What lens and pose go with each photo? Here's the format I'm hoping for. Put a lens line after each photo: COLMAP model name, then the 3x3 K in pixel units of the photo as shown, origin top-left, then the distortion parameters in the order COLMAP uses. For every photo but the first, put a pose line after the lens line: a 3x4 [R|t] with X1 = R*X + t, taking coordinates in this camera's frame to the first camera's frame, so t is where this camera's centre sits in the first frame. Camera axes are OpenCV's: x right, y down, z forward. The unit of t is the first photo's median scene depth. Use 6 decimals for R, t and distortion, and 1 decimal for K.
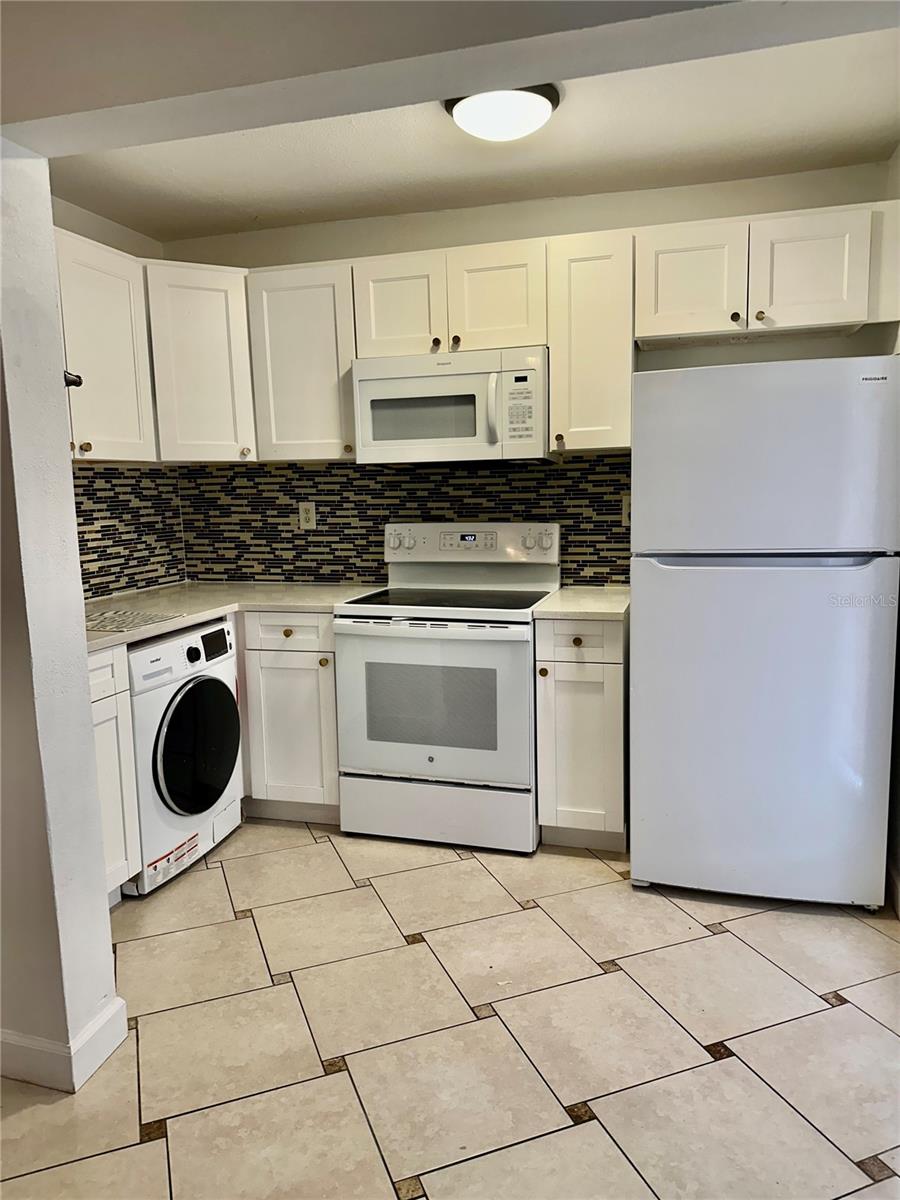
lens RADIAL K [[837.8, 0, 452.7], [0, 837.8, 606.2], [0, 0, 1]] dist [0.173938, -0.374629]
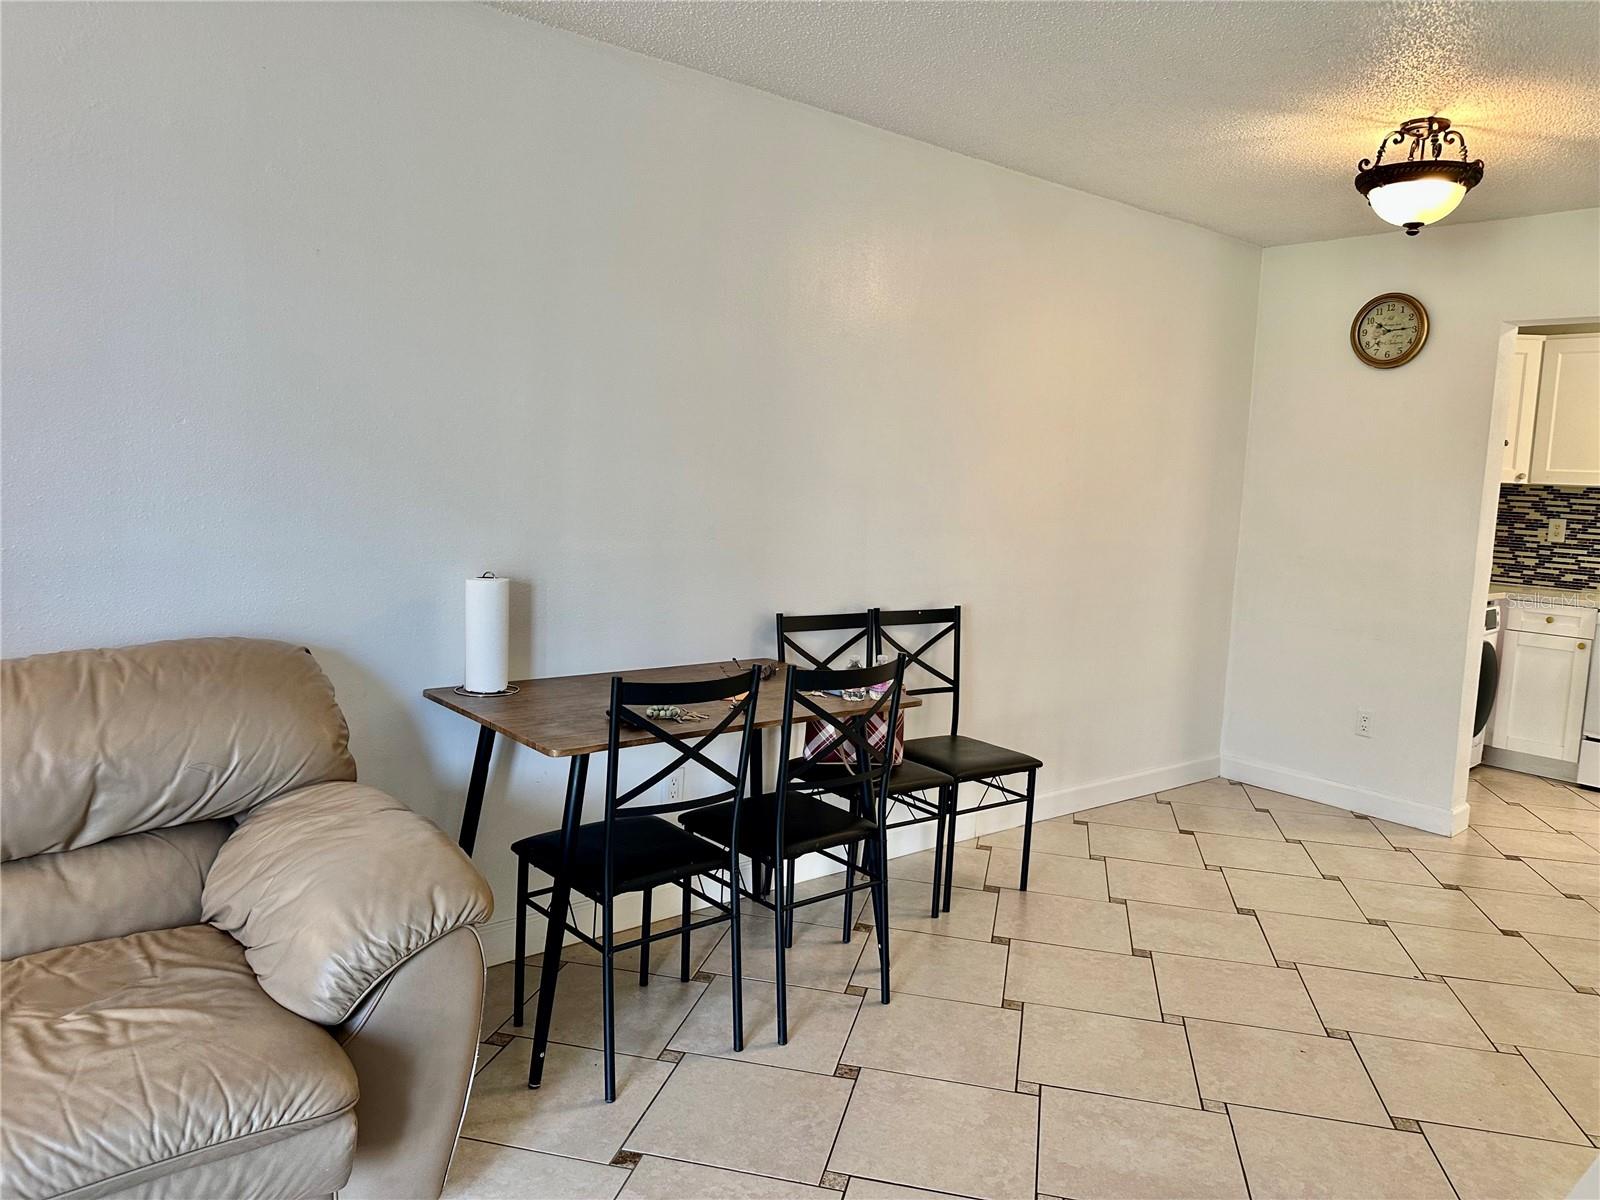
lens RADIAL K [[1149.0, 0, 800.0], [0, 1149.0, 600.0], [0, 0, 1]] dist [0.004612, -0.008335]
pose [[0.831283, 0.121470, -0.542415, -0.174719], [-0.141216, 0.989965, 0.005273, 0.133593], [0.537612, 0.072215, 0.840094, -0.936959]]
